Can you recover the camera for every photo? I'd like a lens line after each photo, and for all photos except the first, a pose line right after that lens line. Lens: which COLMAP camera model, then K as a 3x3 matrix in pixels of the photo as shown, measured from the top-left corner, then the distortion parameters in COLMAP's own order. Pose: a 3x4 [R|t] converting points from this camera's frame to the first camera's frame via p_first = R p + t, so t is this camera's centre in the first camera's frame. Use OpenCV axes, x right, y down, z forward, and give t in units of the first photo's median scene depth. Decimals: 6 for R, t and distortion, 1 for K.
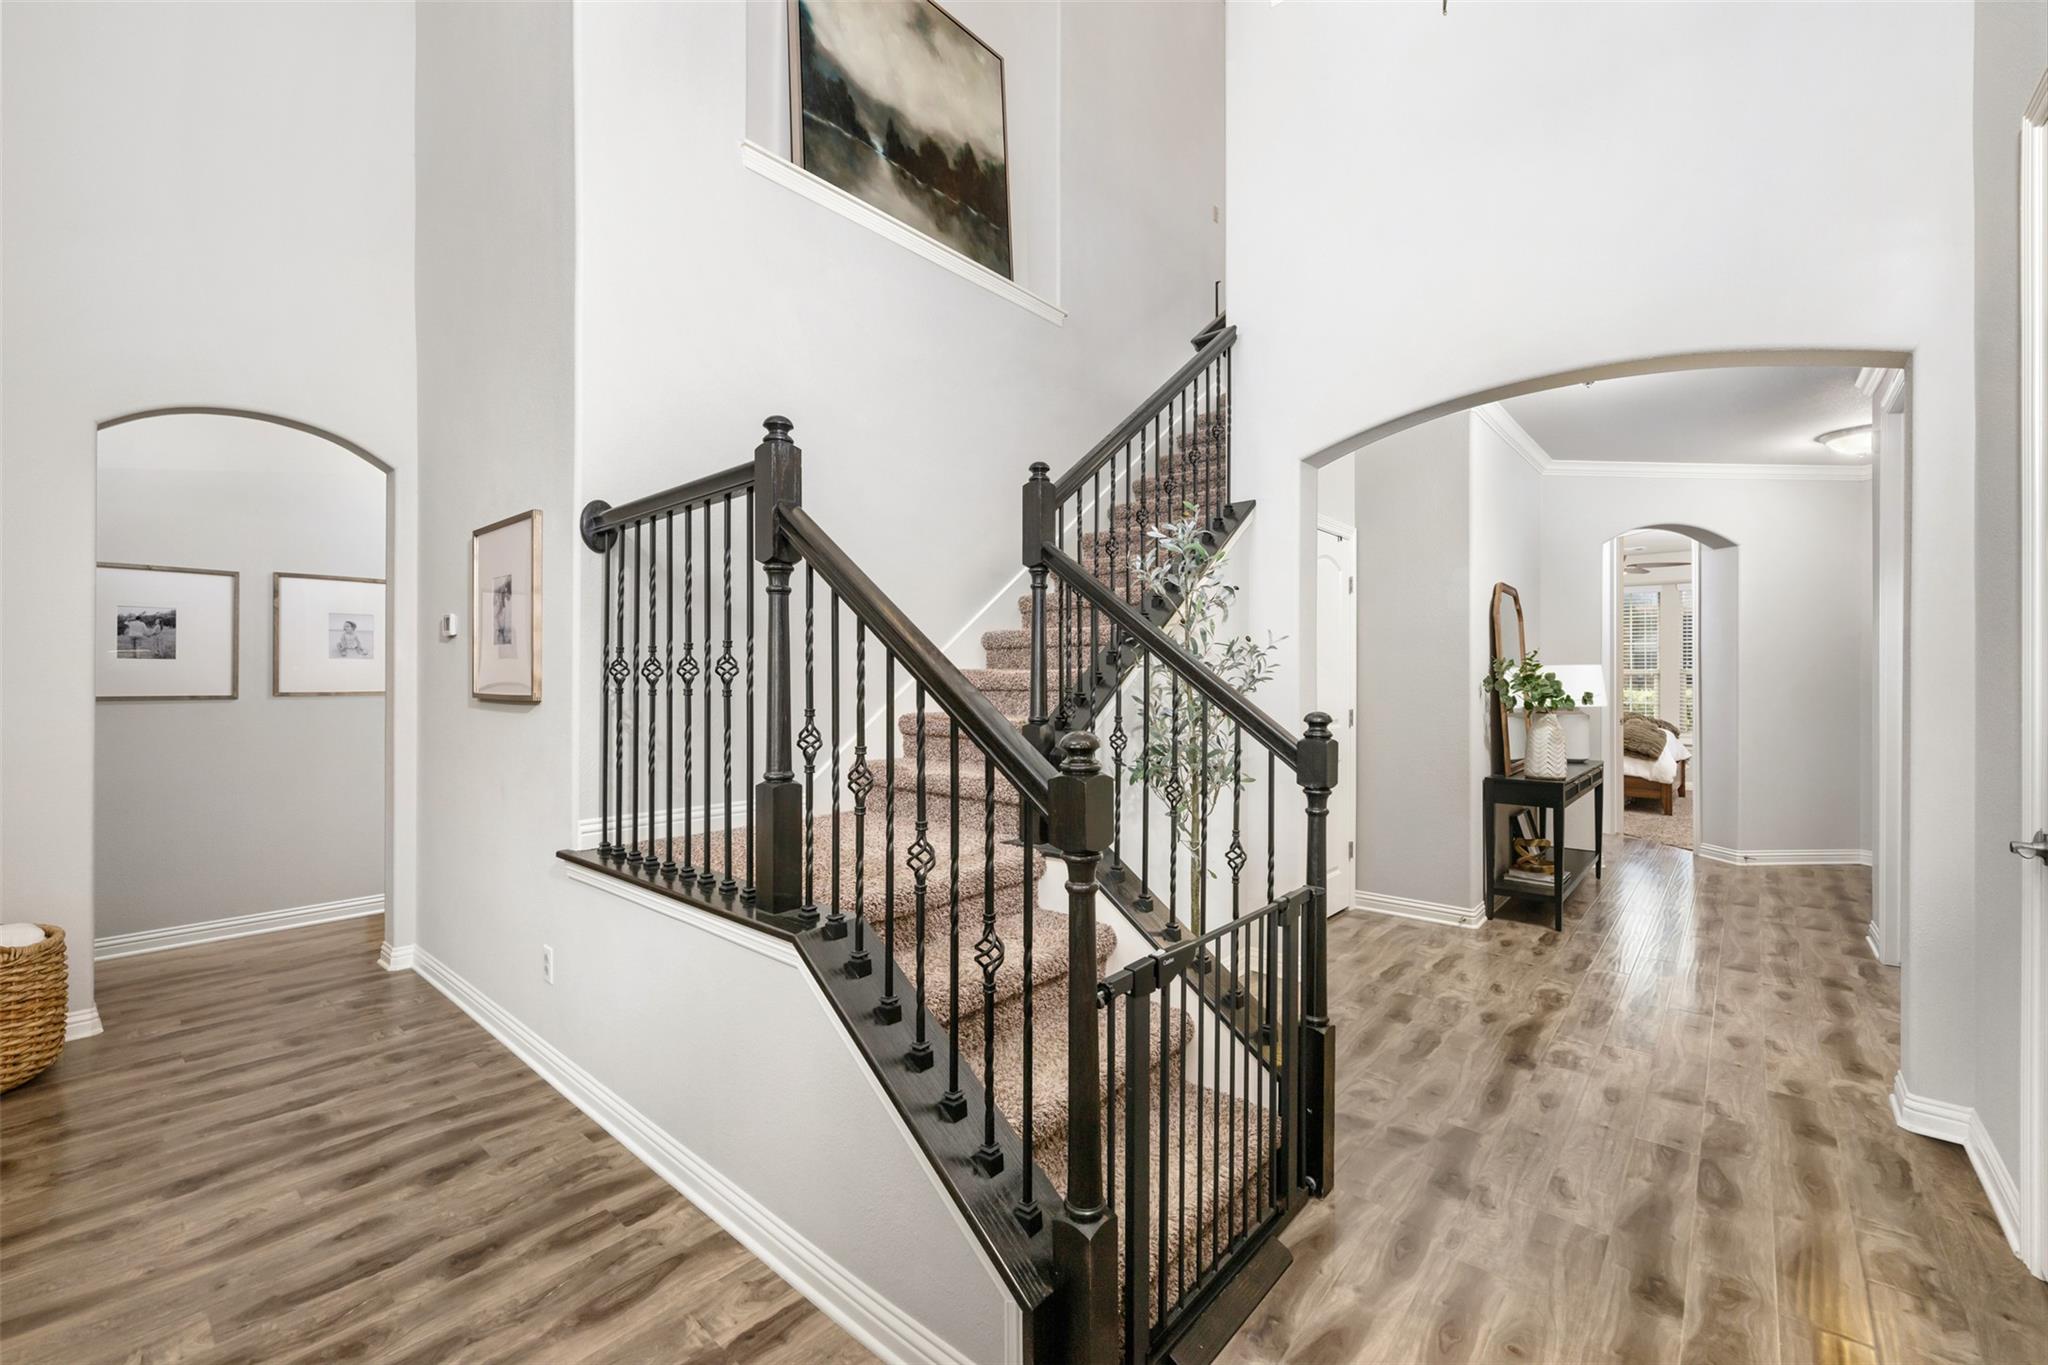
lens RADIAL K [[834.5, 0, 1022.8], [0, 834.5, 681.5], [0, 0, 1]] dist [0.001070, 0.000276]
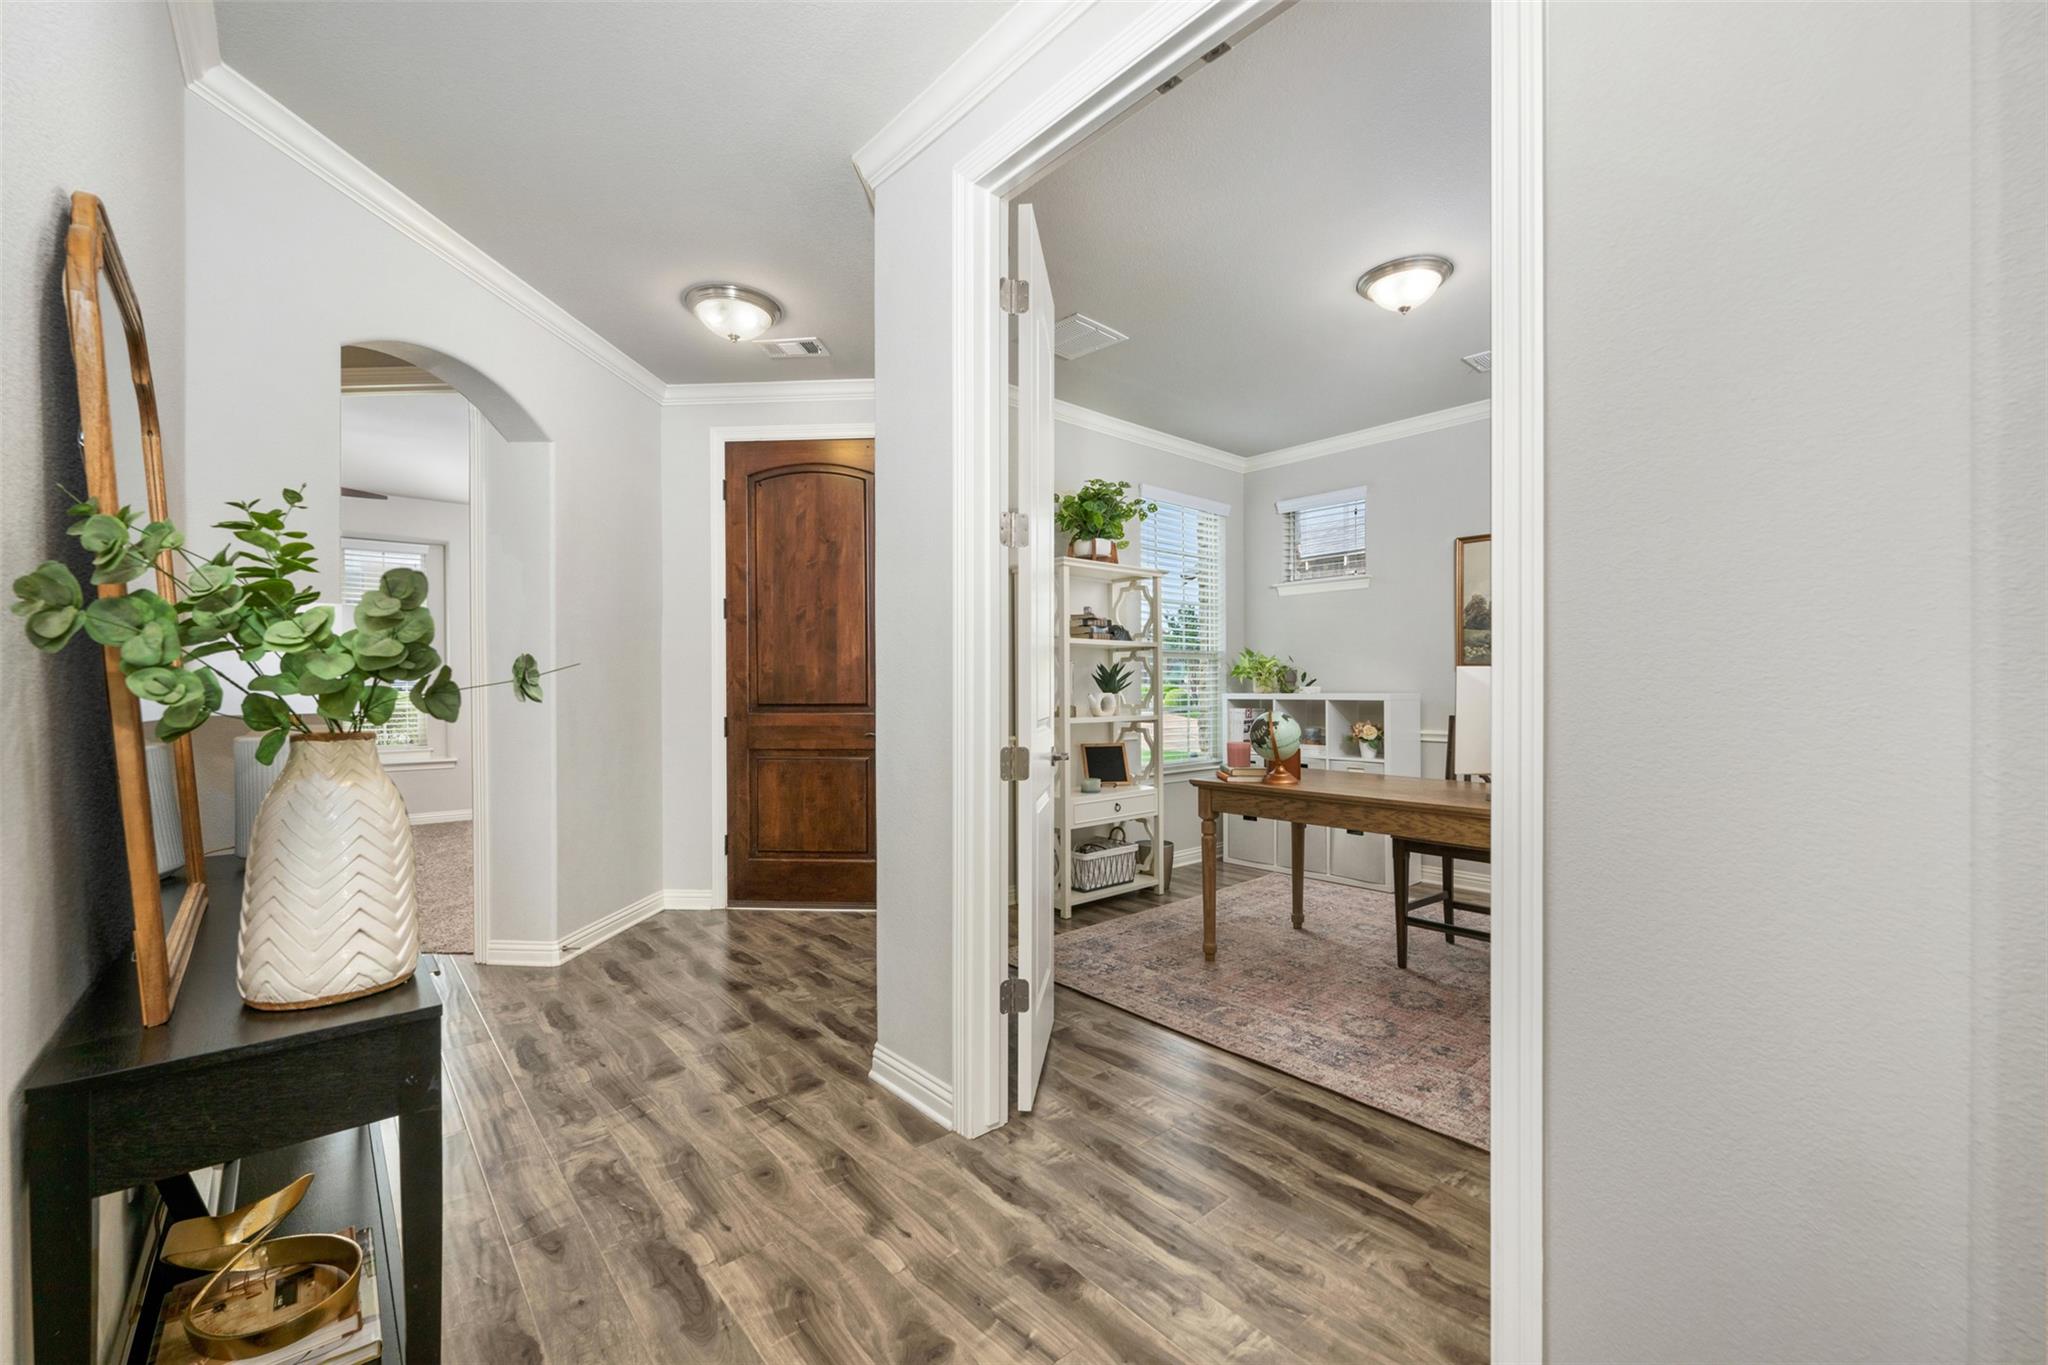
lens RADIAL K [[814.7, 0, 1023.0], [0, 814.7, 683.7], [0, 0, 1]] dist [-0.000545, -0.000321]
pose [[0.134357, -0.000872, 0.990933, 0.573189], [0.003440, 0.999994, 0.000414, 0.030194], [-0.990927, 0.003353, 0.134359, 1.065977]]
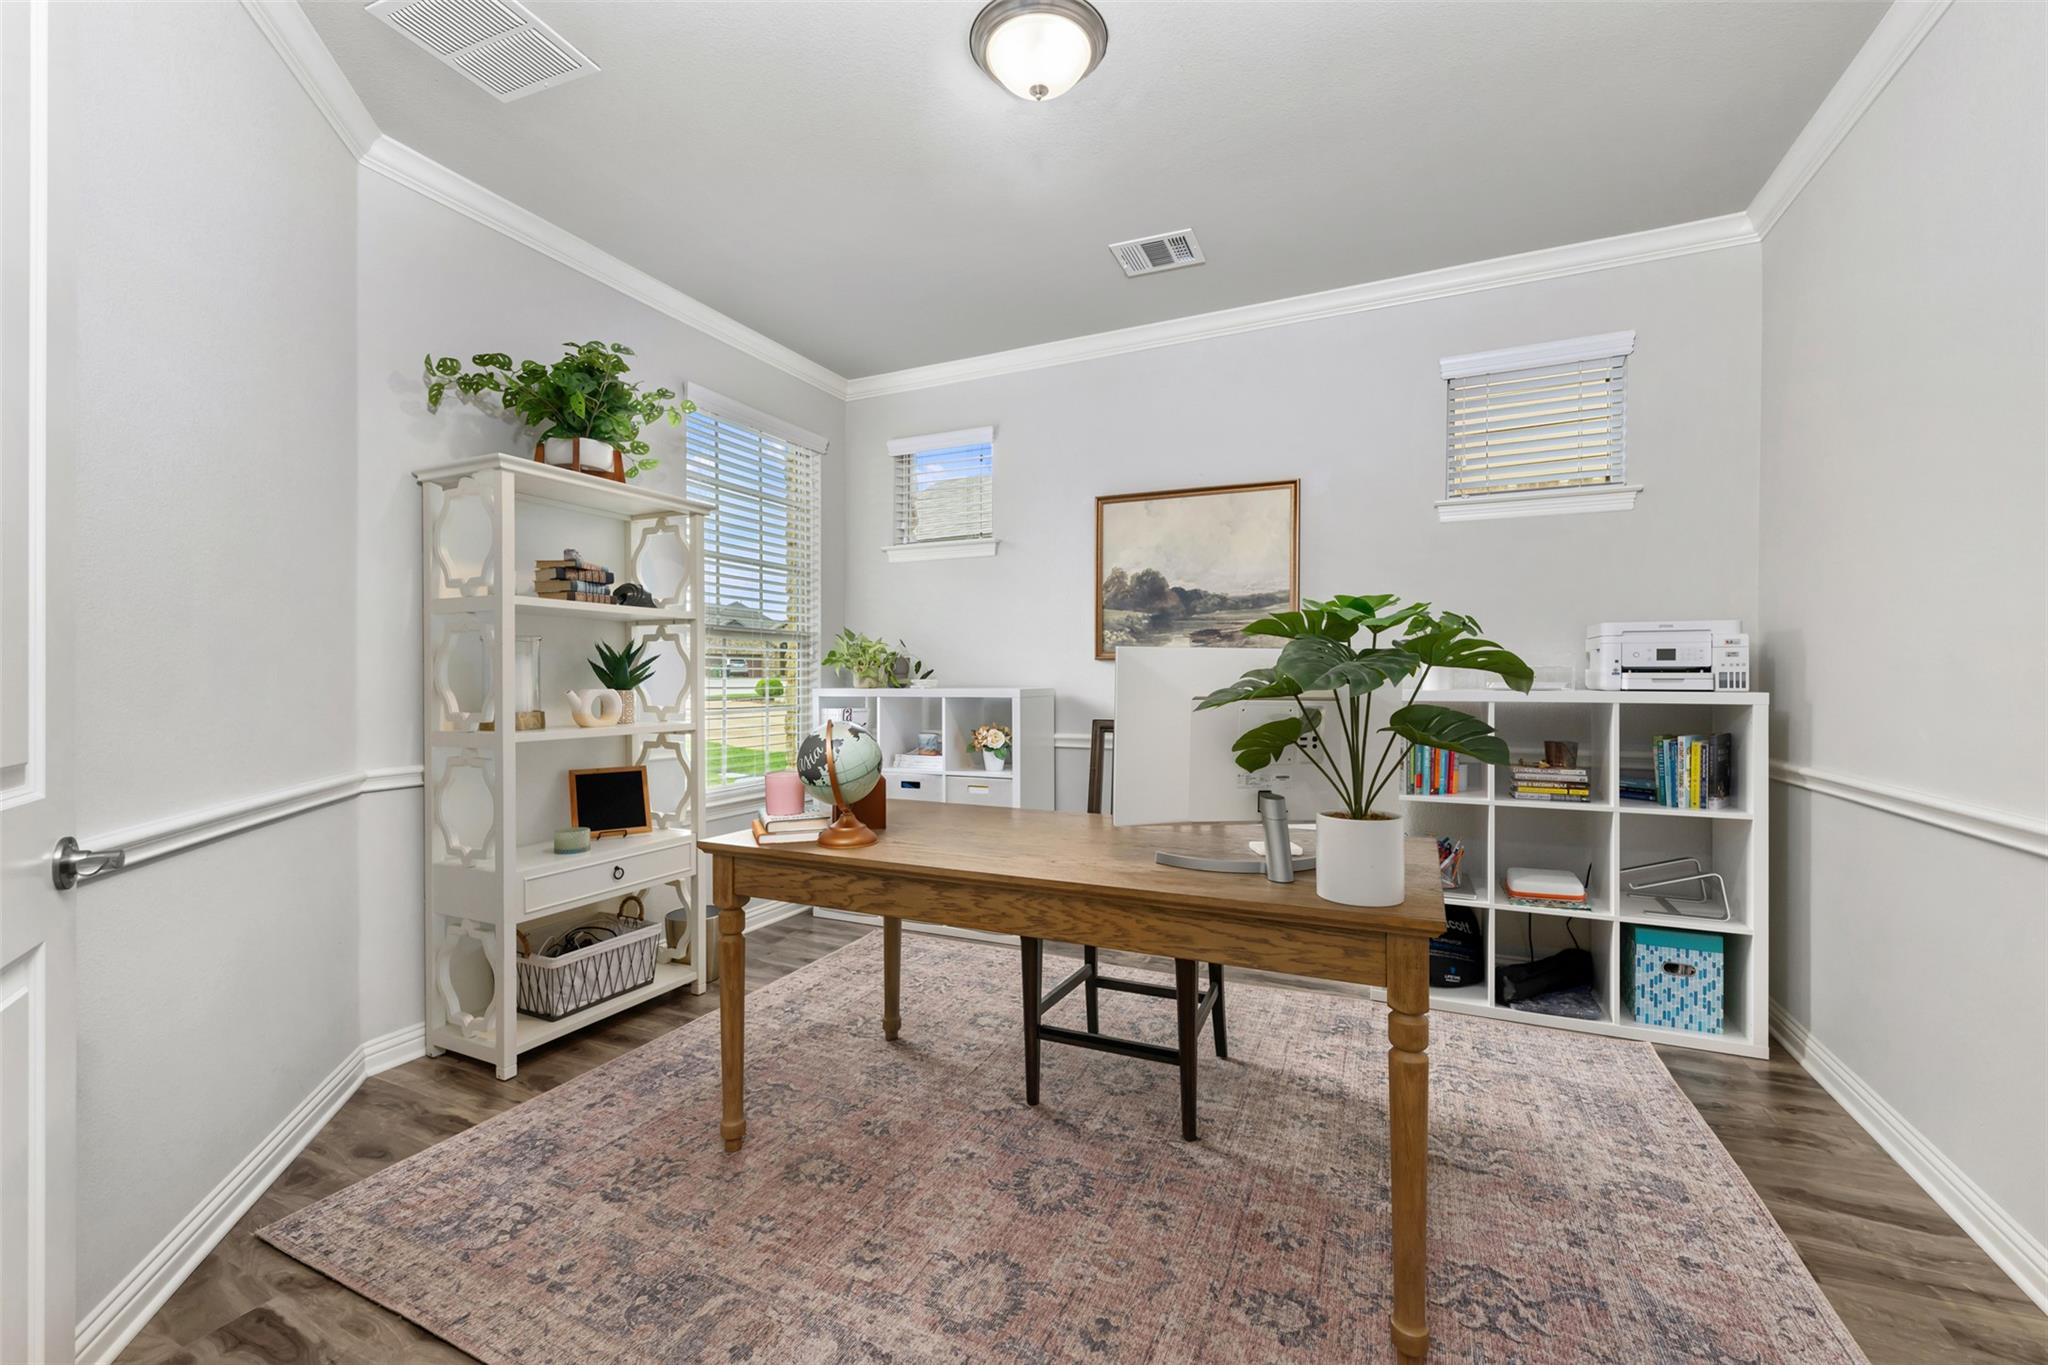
lens RADIAL K [[834.5, 0, 1019.2], [0, 834.5, 680.7], [0, 0, 1]] dist [0.001070, 0.000276]
pose [[-0.280339, -0.005300, 0.959886, 1.005593], [-0.000226, 0.999985, 0.005456, 0.033102], [-0.959901, 0.001313, -0.280336, 0.932588]]
